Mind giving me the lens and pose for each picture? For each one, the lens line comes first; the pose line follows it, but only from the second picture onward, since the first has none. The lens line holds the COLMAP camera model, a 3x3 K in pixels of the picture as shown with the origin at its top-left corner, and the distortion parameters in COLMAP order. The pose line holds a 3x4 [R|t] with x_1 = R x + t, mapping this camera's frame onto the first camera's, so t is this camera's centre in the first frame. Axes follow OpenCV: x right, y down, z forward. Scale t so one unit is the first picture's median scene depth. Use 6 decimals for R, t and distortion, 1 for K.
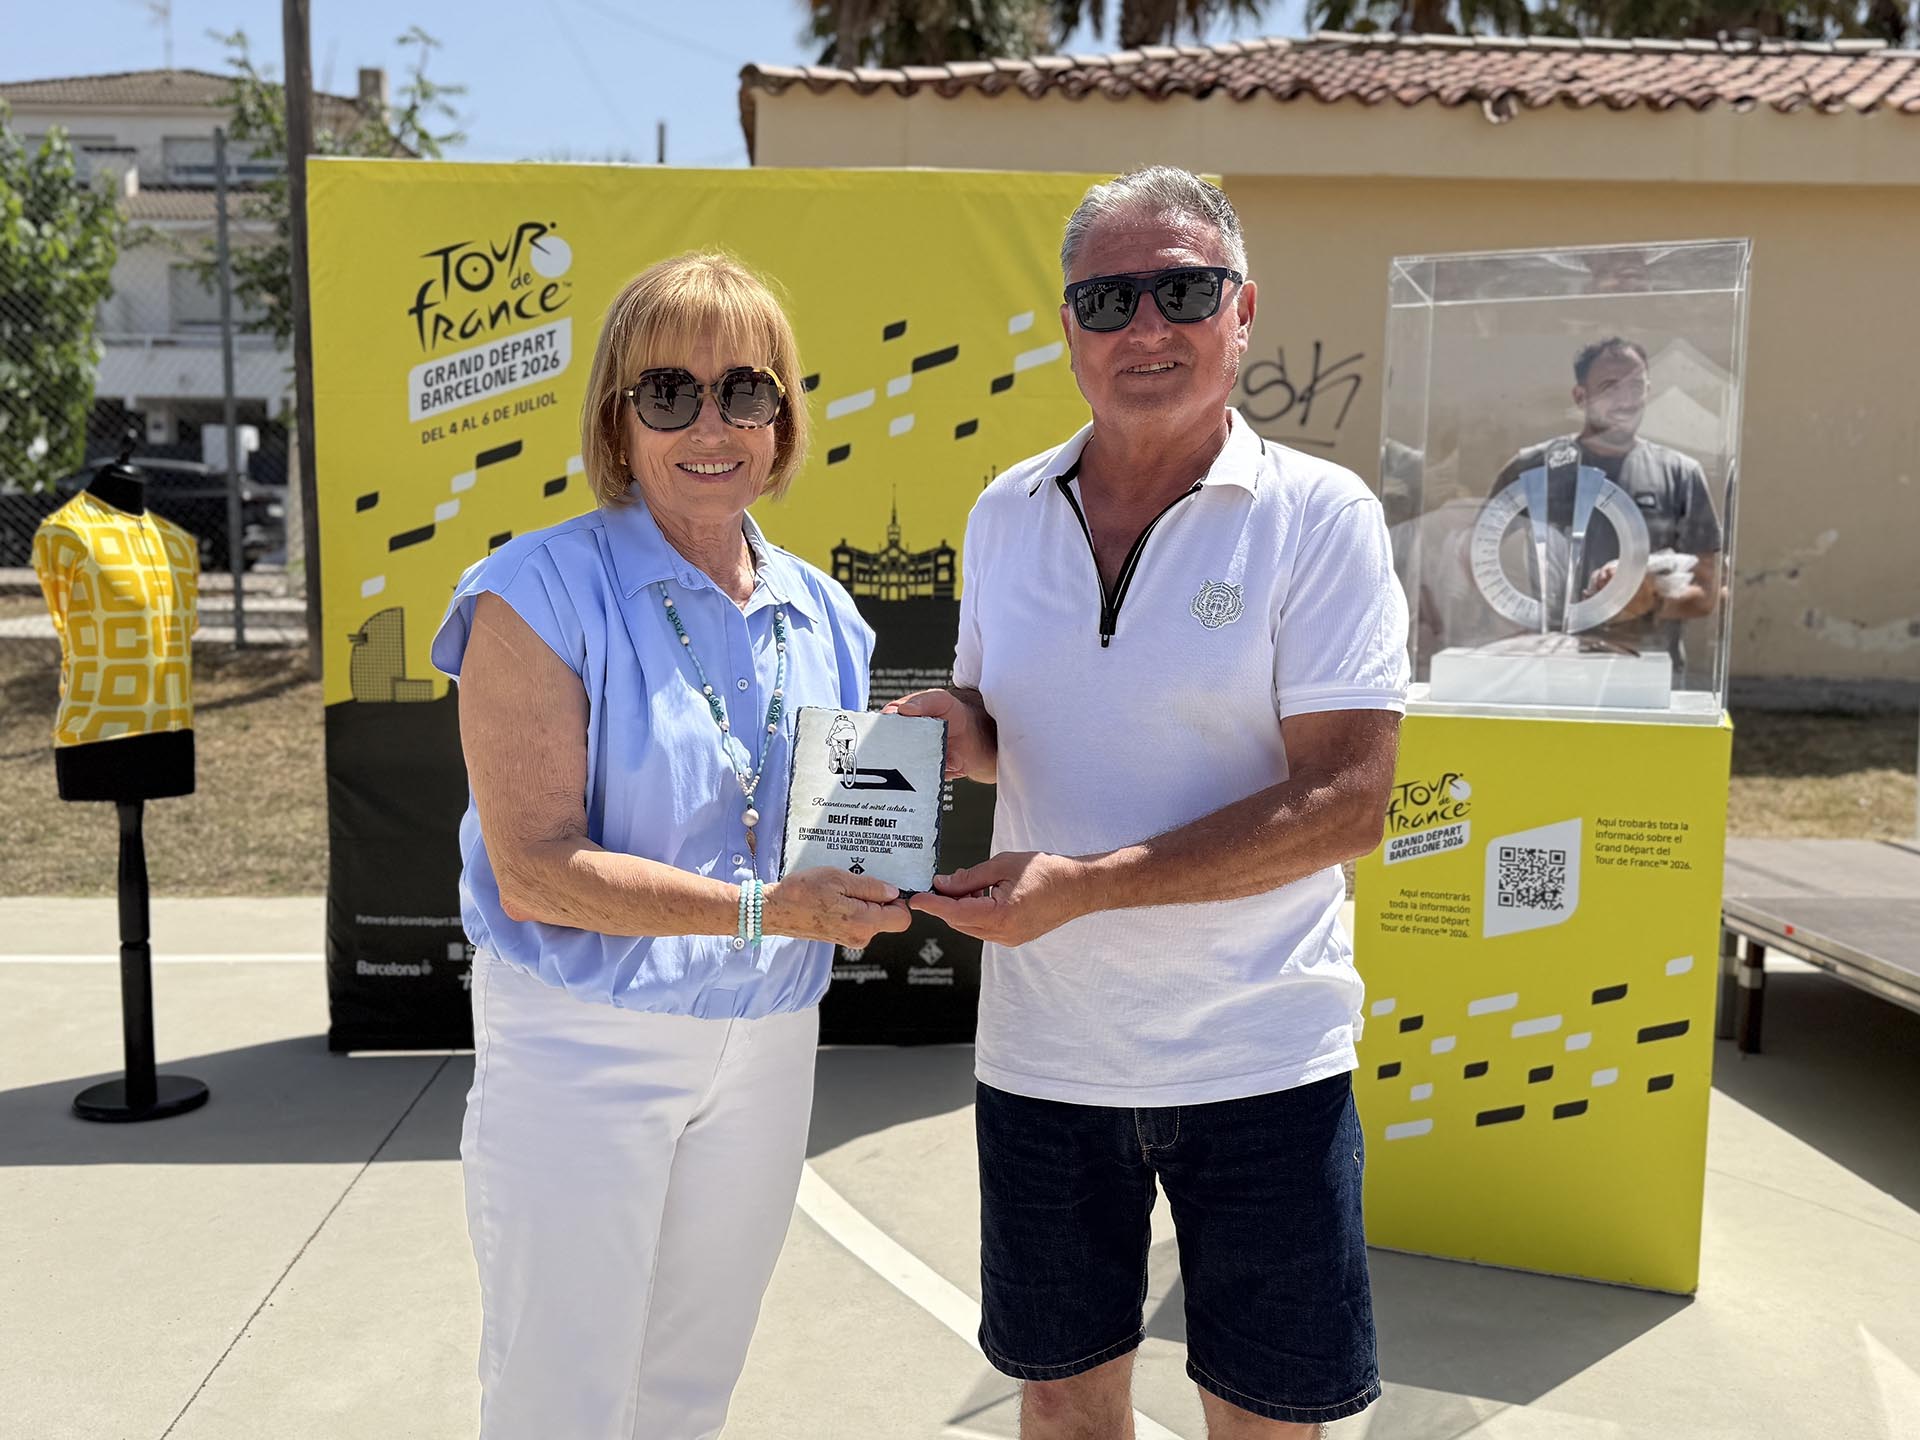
lens RADIAL K [[1676.5, 0, 886.3], [0, 1676.5, 737.3], [0, 0, 1]] dist [0.128785, -0.234269]
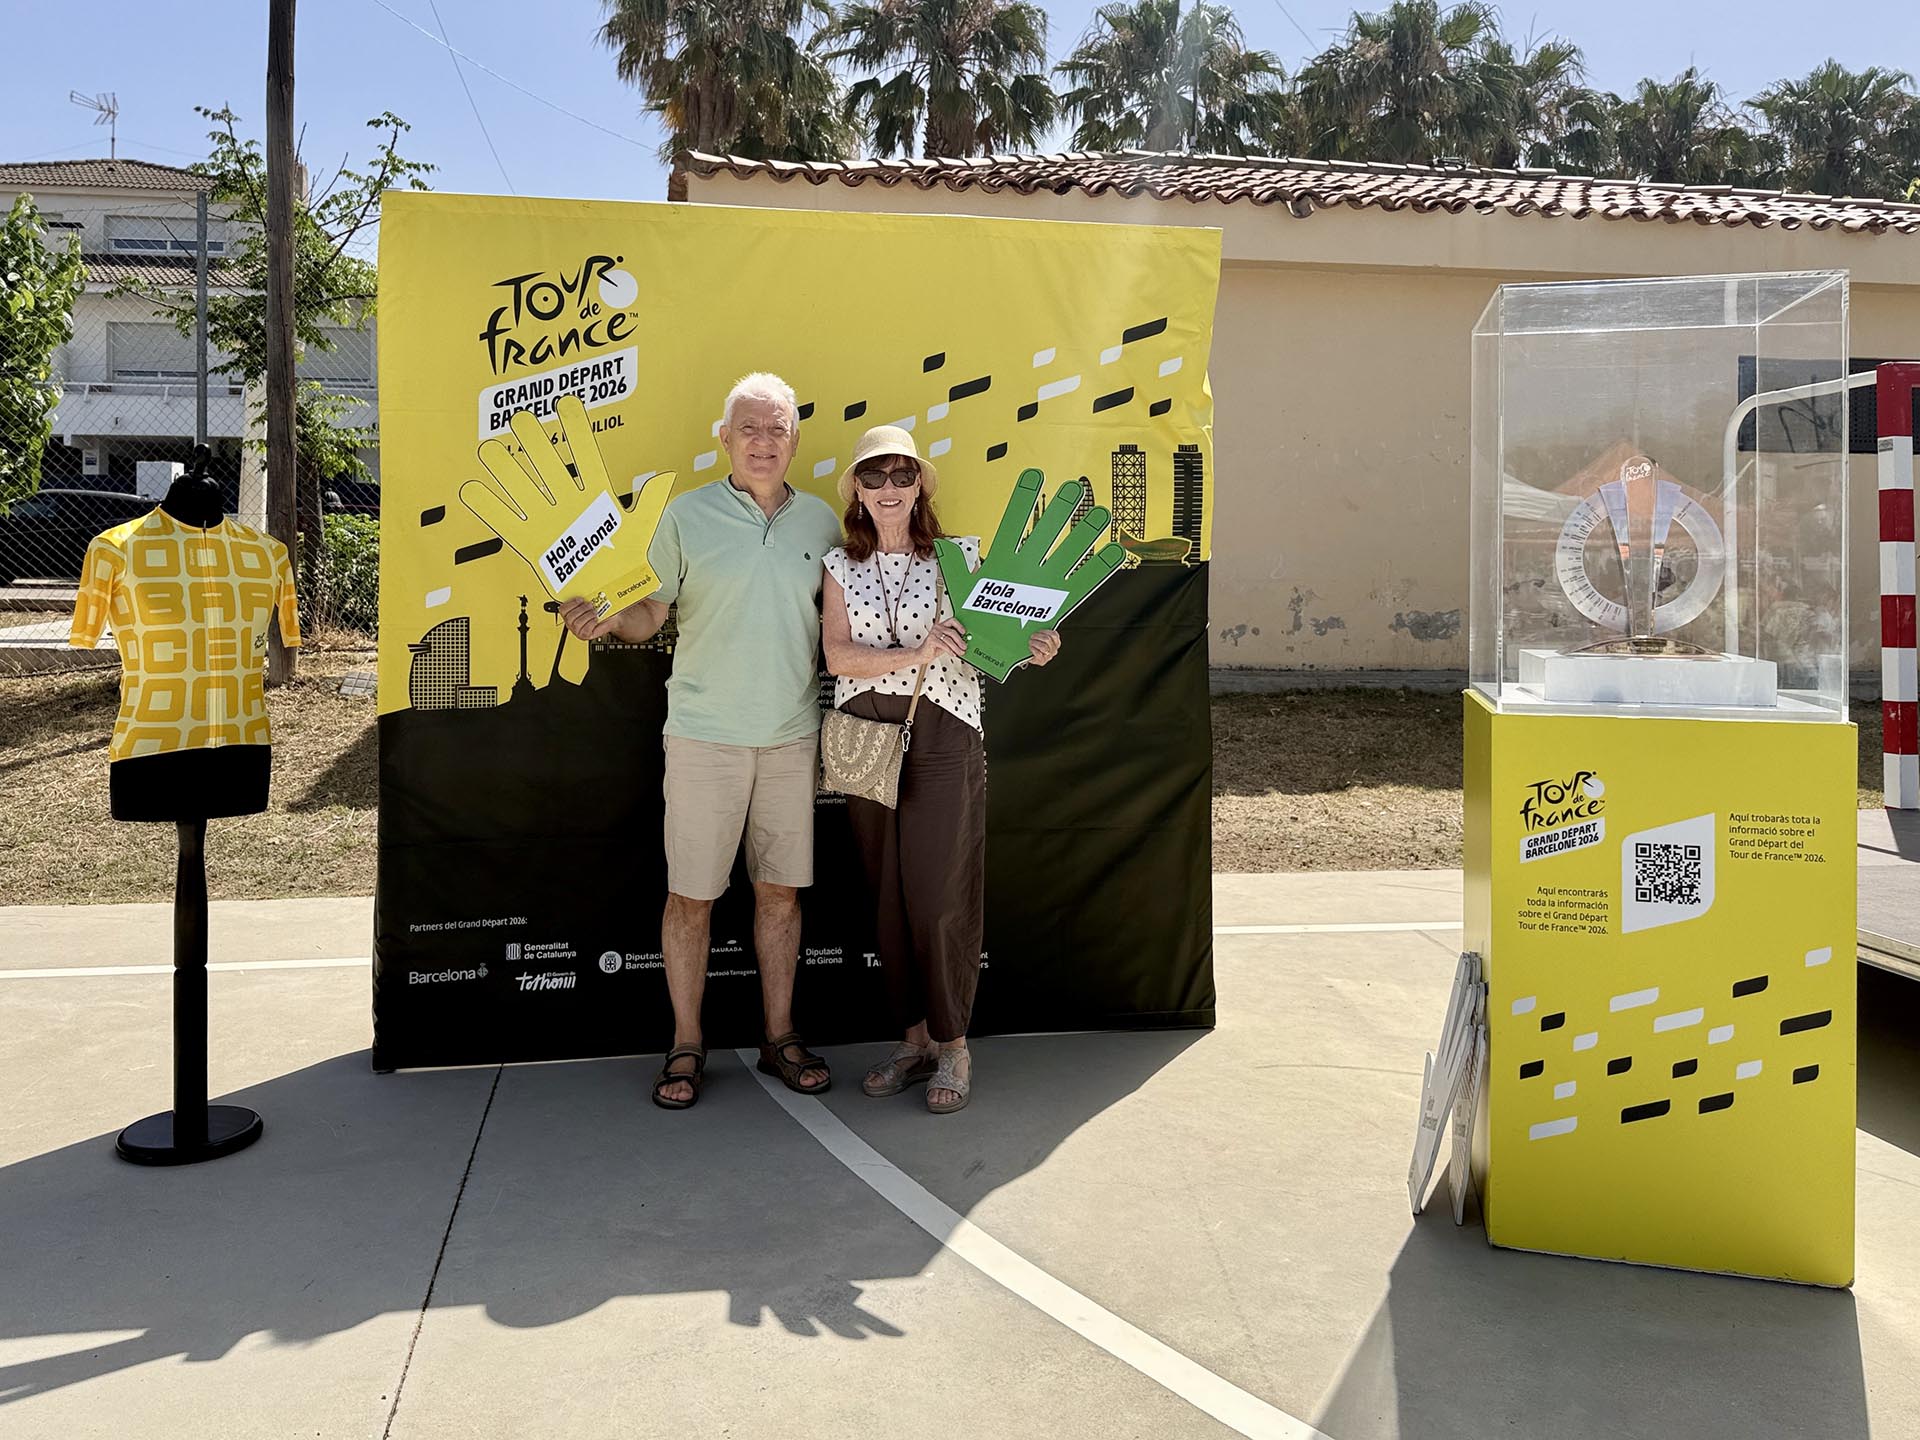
lens RADIAL K [[1408.0, 0, 867.3], [0, 1408.0, 549.2], [0, 0, 1]] dist [0.022400, -0.022451]
pose [[0.993569, -0.001301, 0.113218, -0.128121], [0.015046, 0.992583, -0.120635, -0.010435], [-0.112221, 0.121562, 0.986220, 0.115165]]
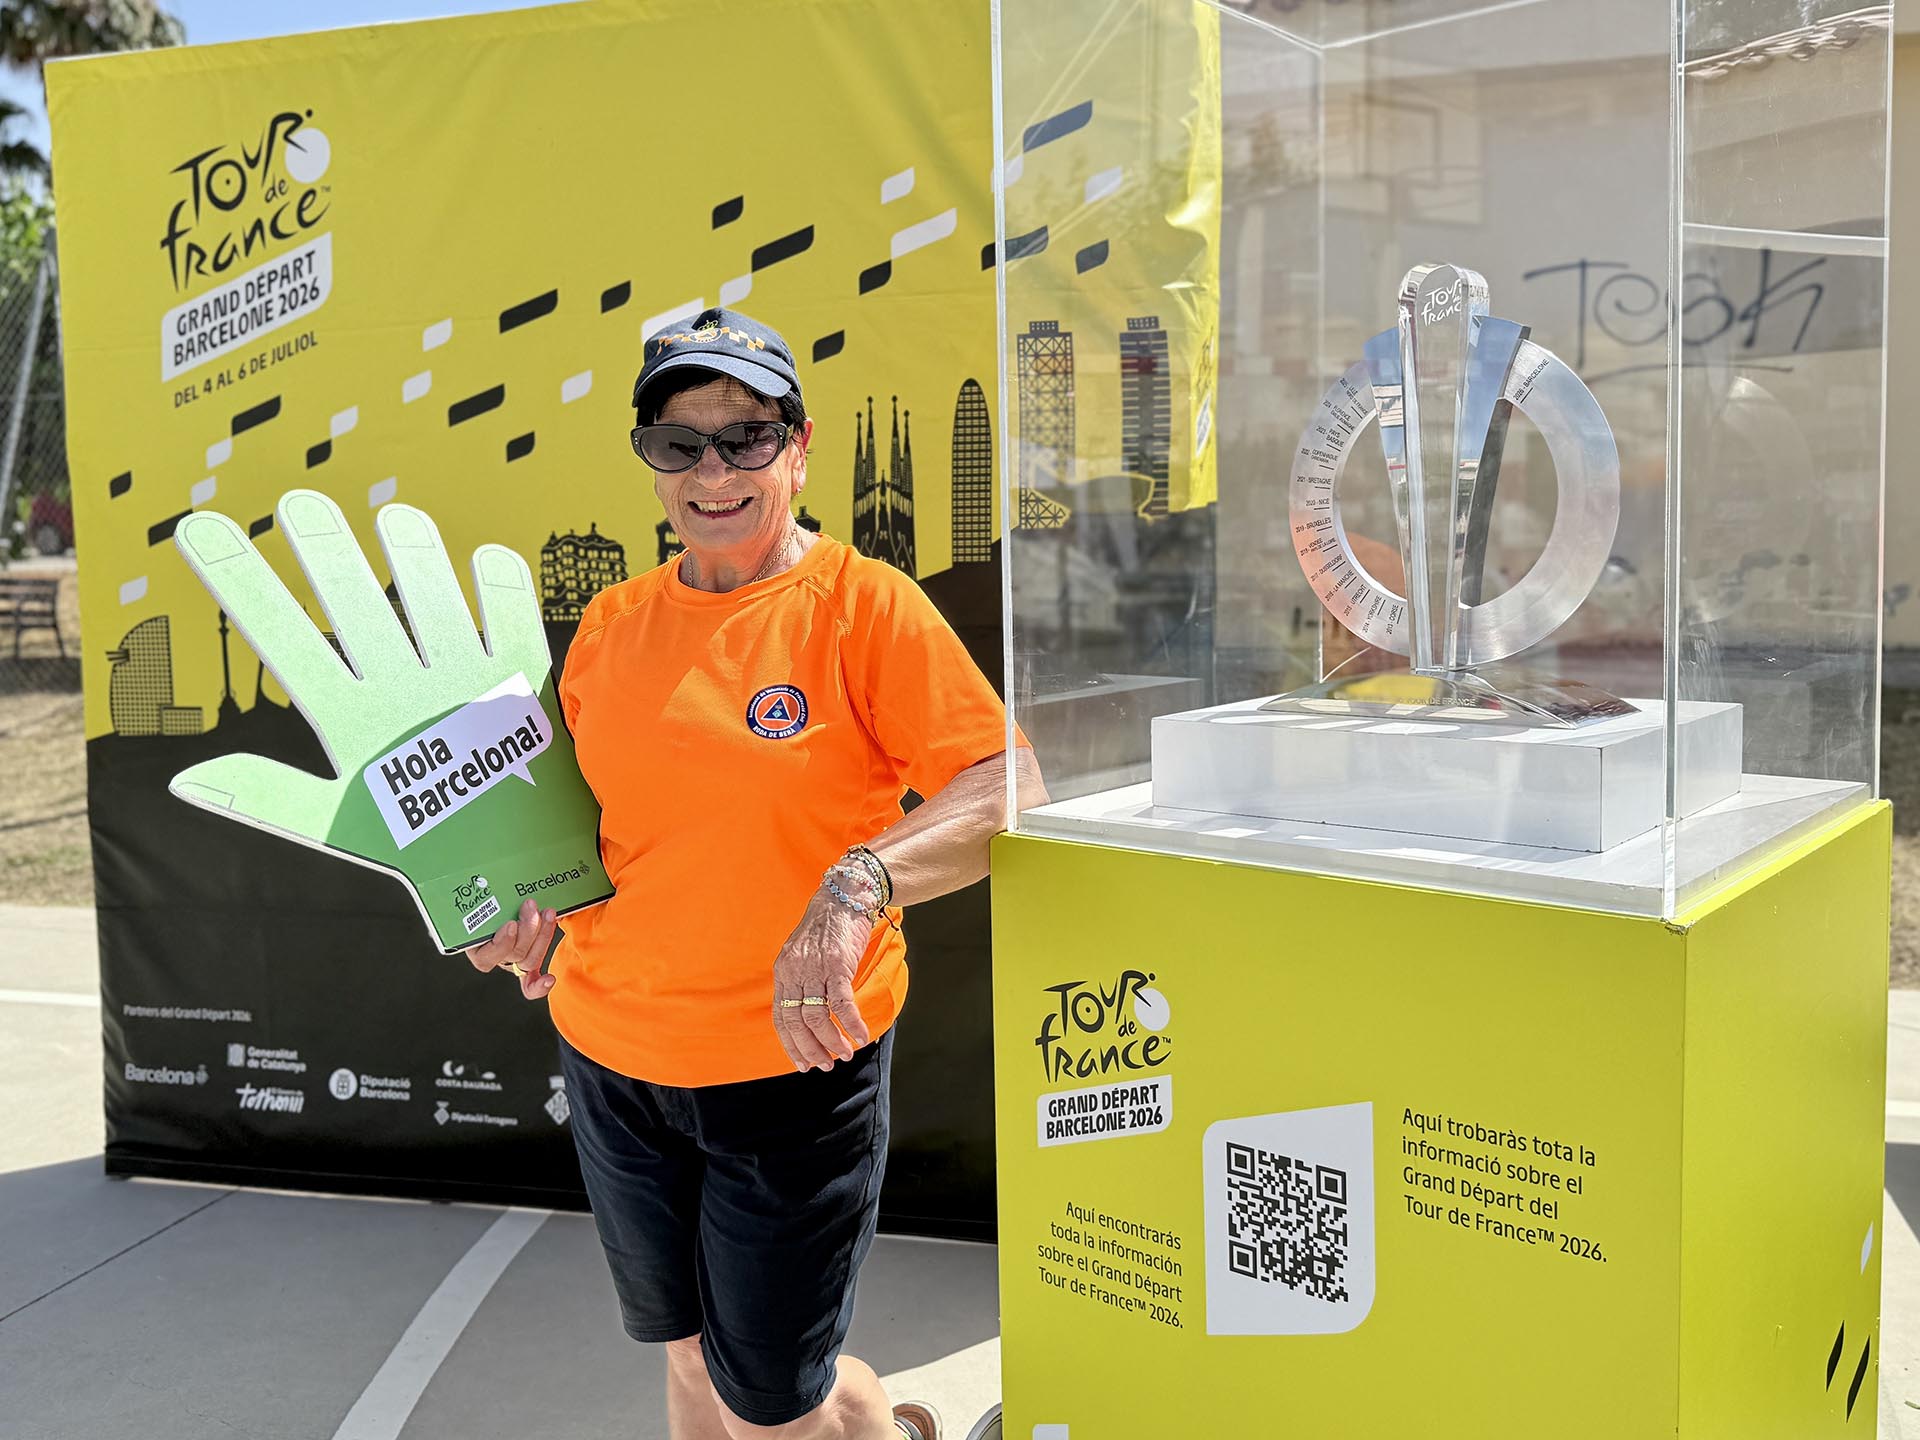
lens RADIAL K [[1608.7, 0, 977.5], [0, 1608.7, 648.8], [0, 0, 1]] dist [0.125921, -0.293422]
pose [[0.955019, -0.007043, -0.296461, 0.273197], [-0.003036, 0.999433, -0.033525, -0.034135], [0.296529, 0.032917, 0.954456, 0.355757]]
